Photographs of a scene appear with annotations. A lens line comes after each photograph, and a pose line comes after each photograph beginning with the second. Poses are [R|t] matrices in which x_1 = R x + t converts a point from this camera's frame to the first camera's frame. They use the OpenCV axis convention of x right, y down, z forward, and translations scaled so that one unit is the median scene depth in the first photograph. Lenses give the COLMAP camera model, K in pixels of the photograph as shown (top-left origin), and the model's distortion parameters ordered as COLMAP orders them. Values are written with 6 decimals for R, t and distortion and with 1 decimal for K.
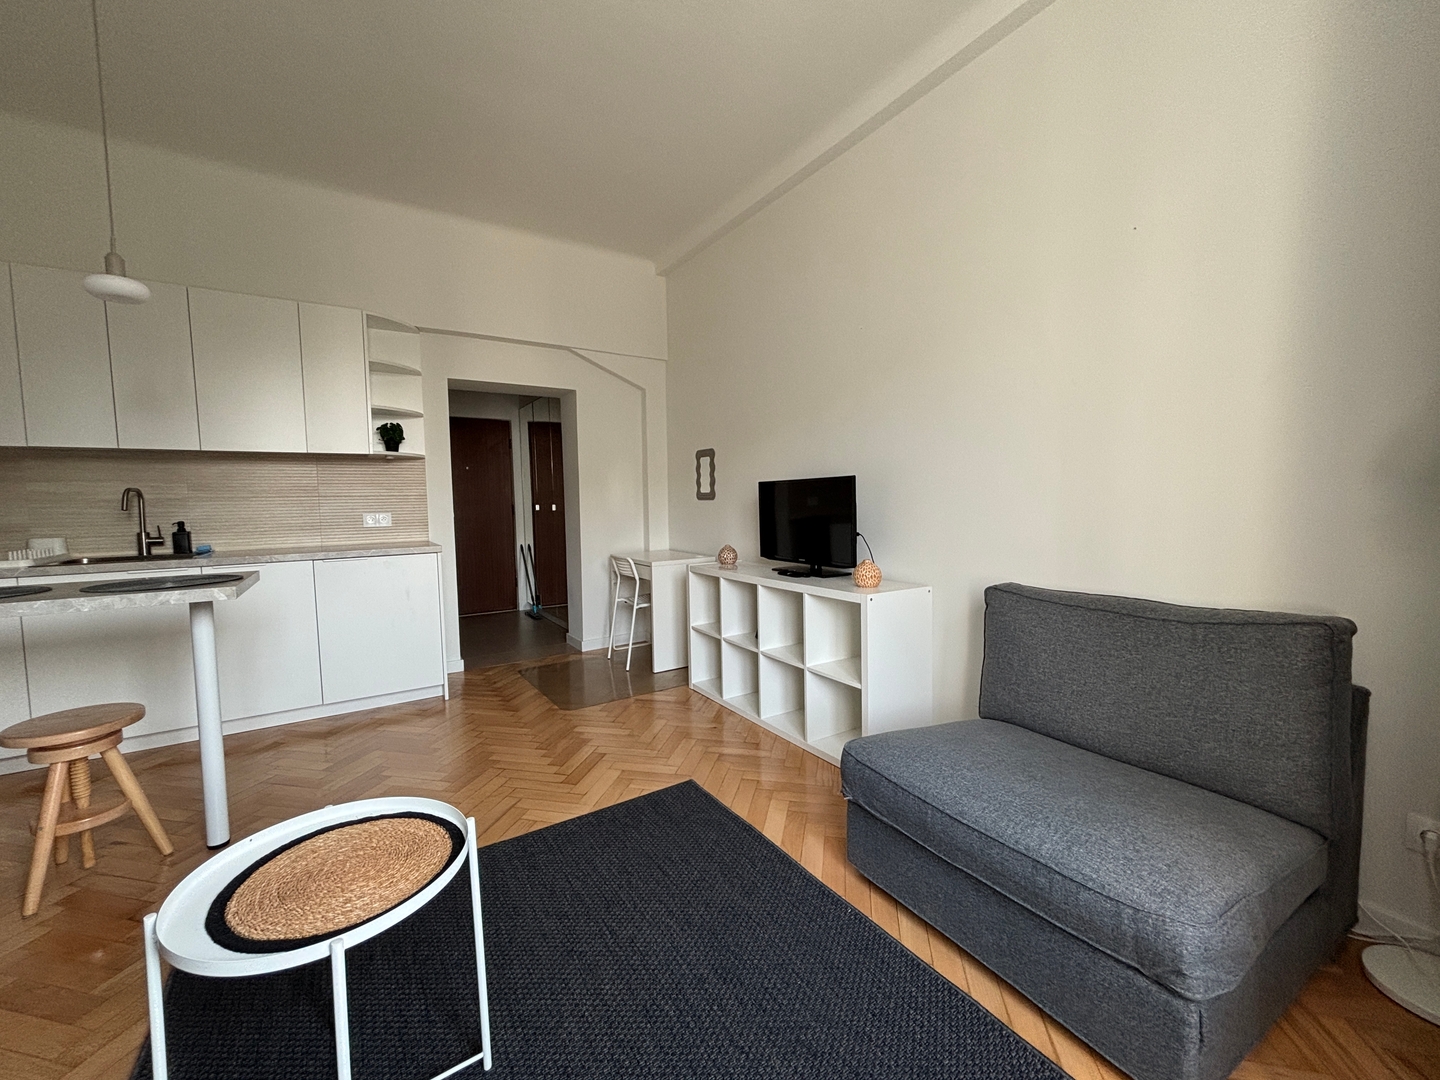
lens RADIAL K [[585.8, 0, 717.1], [0, 585.8, 537.4], [0, 0, 1]] dist [0.016115, -0.002579]
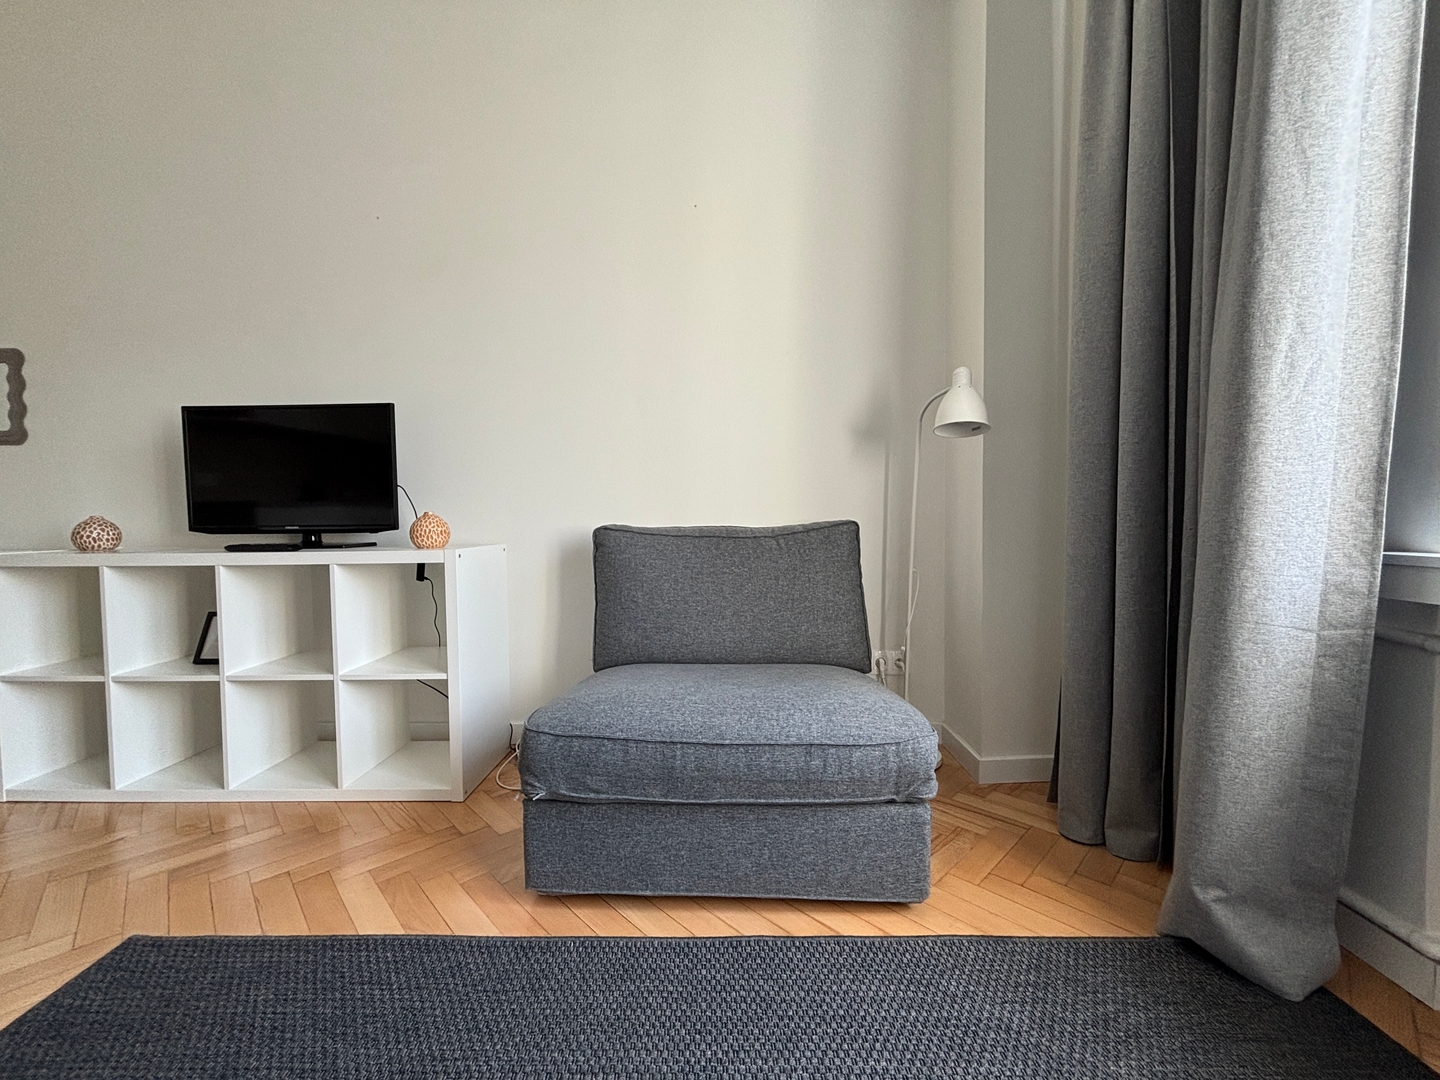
lens RADIAL K [[585.8, 0, 713.6], [0, 585.8, 546.5], [0, 0, 1]] dist [0.016115, -0.002579]
pose [[0.566036, -0.033020, 0.823719, -0.210097], [0.056015, 0.998429, 0.001532, 0.132373], [-0.822476, 0.045273, 0.566996, 0.356803]]
